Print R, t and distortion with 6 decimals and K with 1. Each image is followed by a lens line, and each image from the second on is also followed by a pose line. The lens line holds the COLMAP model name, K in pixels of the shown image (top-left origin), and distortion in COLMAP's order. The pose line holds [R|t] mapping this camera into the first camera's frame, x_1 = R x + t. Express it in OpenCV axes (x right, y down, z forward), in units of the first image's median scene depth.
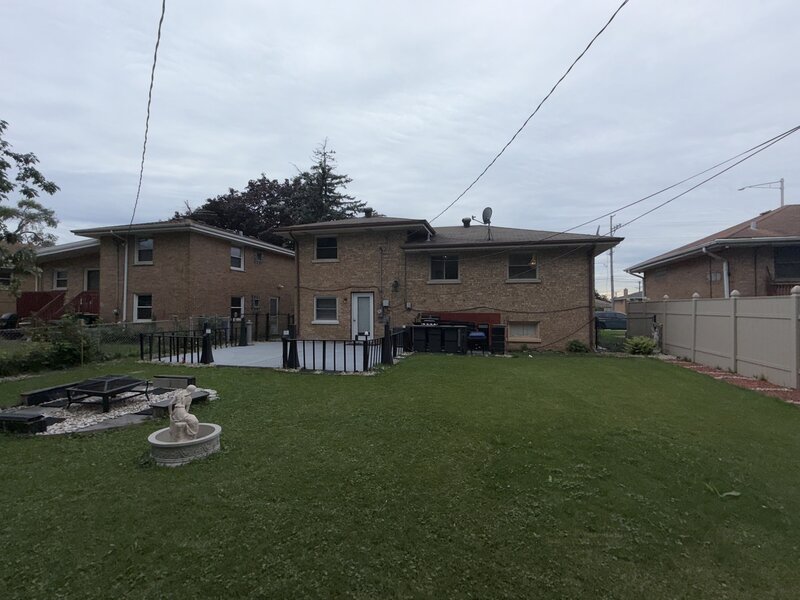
lens RADIAL K [[373.2, 0, 400.0], [0, 373.2, 300.0], [0, 0, 1]] dist [0.000033, -0.000028]
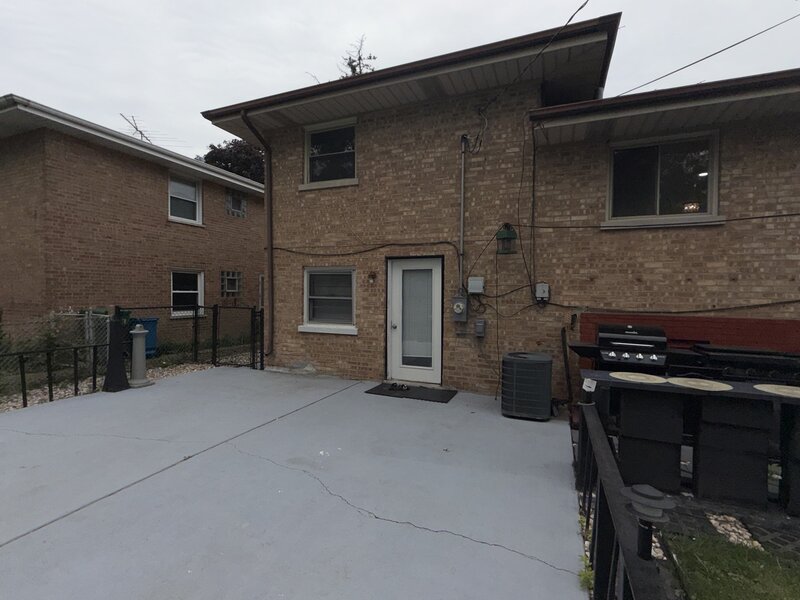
lens RADIAL K [[373.2, 0, 400.0], [0, 373.2, 300.0], [0, 0, 1]] dist [0.000033, -0.000028]
pose [[0.990084, 0.012557, -0.139911, -0.058374], [-0.006316, 0.998969, 0.044961, 0.006579], [0.140332, -0.043631, 0.989143, 0.592642]]
